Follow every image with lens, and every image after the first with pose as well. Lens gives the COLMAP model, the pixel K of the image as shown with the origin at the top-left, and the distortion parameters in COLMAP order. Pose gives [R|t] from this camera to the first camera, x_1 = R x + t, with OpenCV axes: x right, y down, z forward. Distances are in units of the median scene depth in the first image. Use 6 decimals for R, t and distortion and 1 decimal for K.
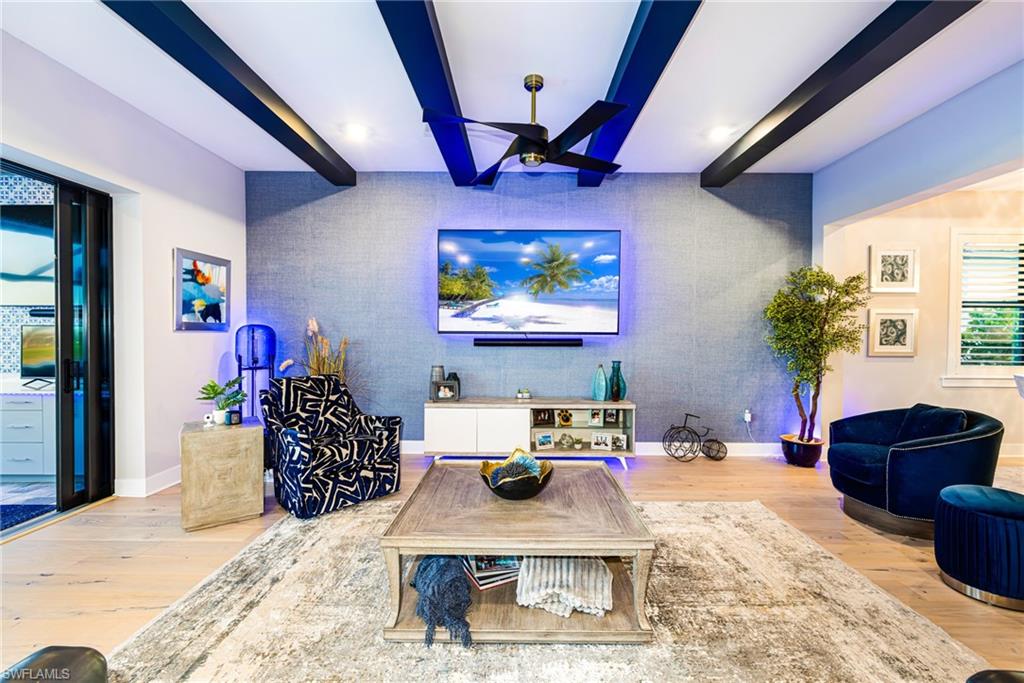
lens RADIAL K [[447.0, 0, 506.7], [0, 447.0, 338.0], [0, 0, 1]] dist [-0.002187, -0.000273]
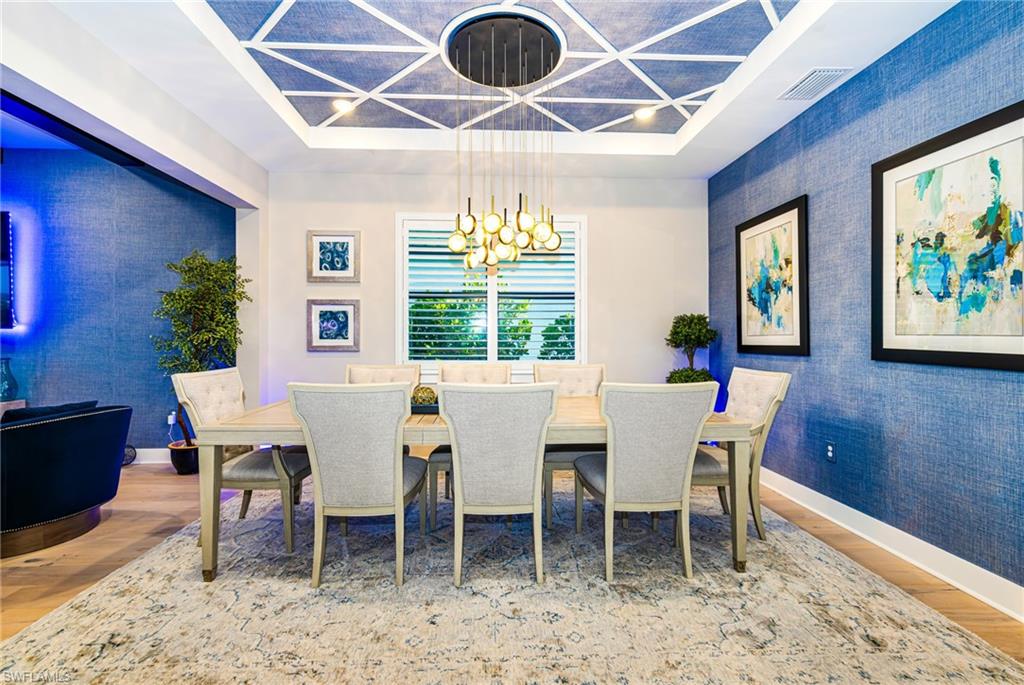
lens RADIAL K [[447.0, 0, 506.7], [0, 447.0, 339.0], [0, 0, 1]] dist [-0.002187, -0.000273]
pose [[0.997919, -0.004998, 0.064293, 1.157263], [0.005883, 0.999891, -0.013576, 0.030904], [-0.064218, 0.013926, 0.997839, 0.051438]]
